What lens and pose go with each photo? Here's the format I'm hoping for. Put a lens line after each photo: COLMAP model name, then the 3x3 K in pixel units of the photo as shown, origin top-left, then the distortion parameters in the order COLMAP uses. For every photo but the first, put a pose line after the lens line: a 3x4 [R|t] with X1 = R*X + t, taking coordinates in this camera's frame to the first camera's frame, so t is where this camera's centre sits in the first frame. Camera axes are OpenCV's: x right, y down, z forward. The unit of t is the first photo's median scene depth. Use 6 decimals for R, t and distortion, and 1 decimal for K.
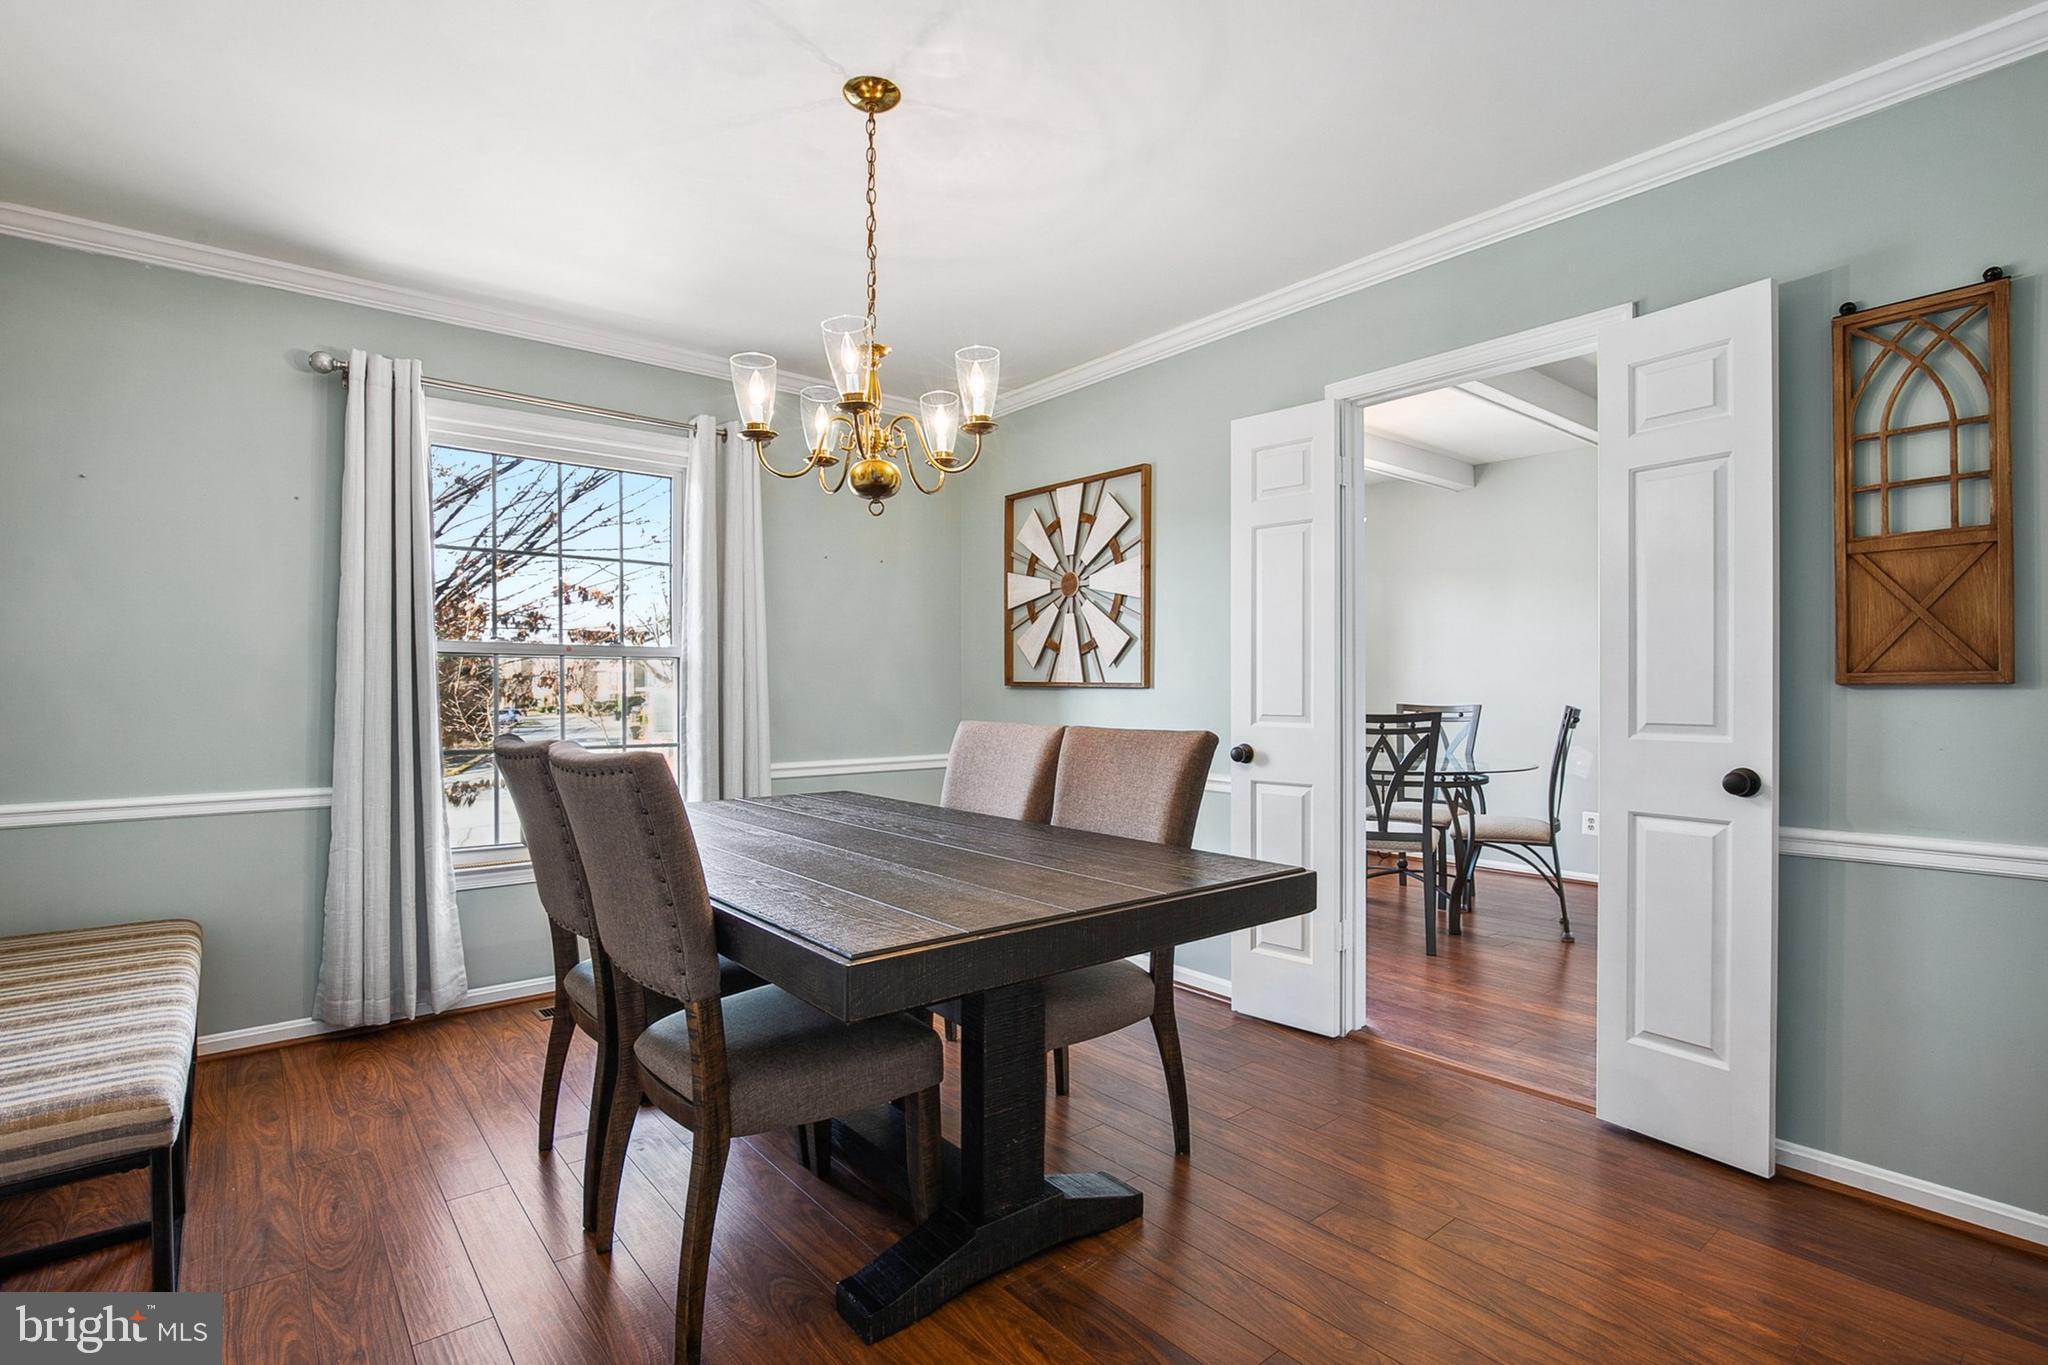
lens RADIAL K [[969.6, 0, 1026.0], [0, 969.6, 700.5], [0, 0, 1]] dist [-0.038800, 0.019031]
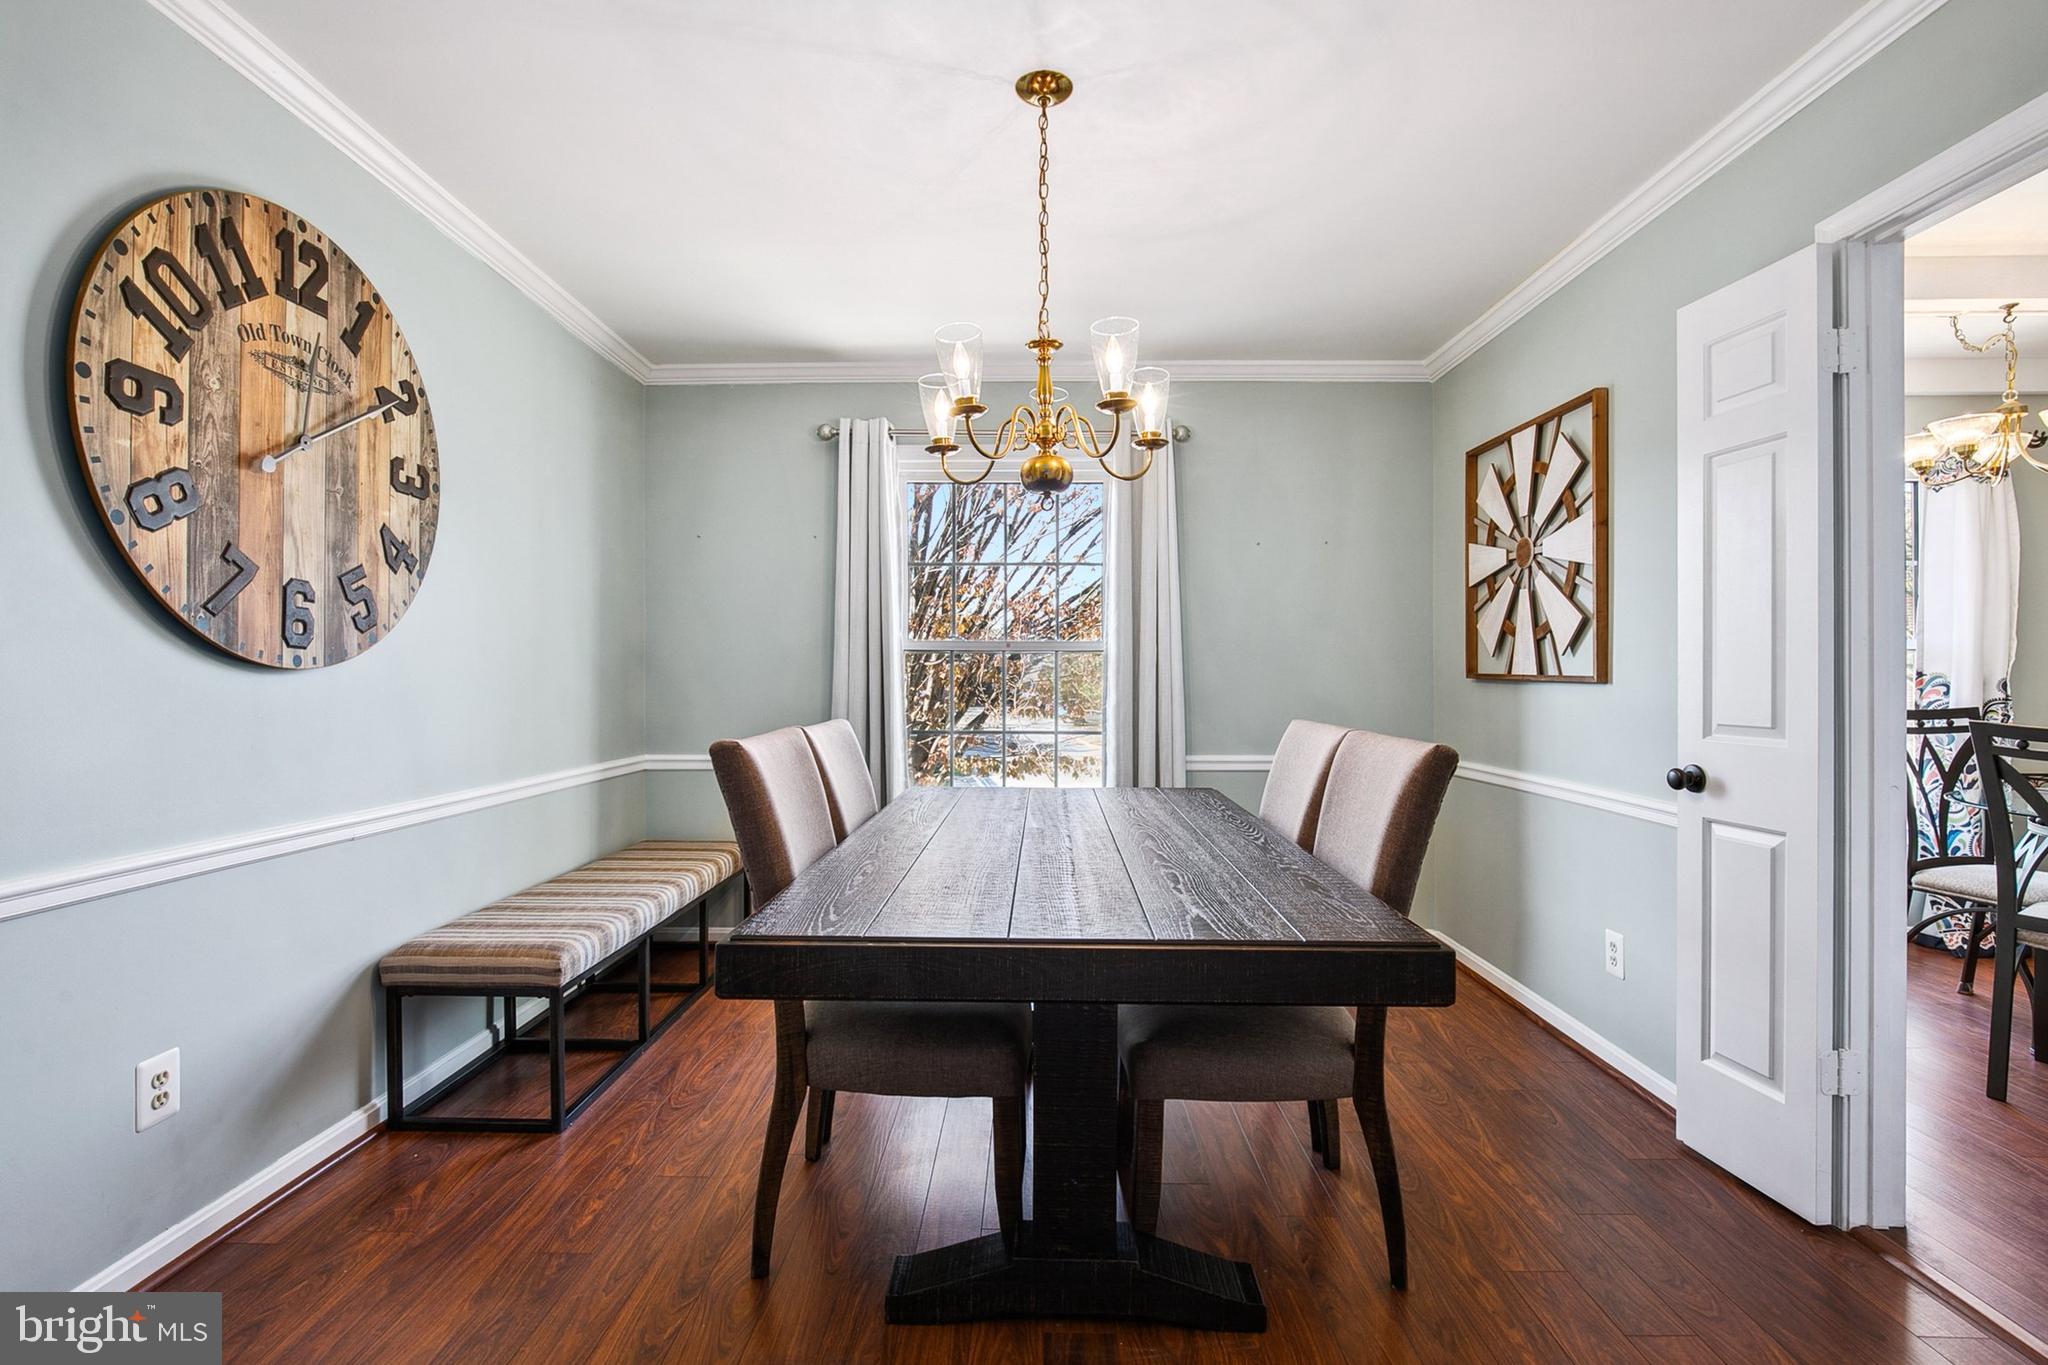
lens RADIAL K [[964.8, 0, 1024.0], [0, 964.8, 682.5], [0, 0, 1]] dist [-0.030255, 0.007754]
pose [[0.758071, 0.007736, -0.652126, 0.265947], [-0.008802, 0.999960, 0.001631, -0.010541], [0.652112, 0.004503, 0.758109, 0.135017]]
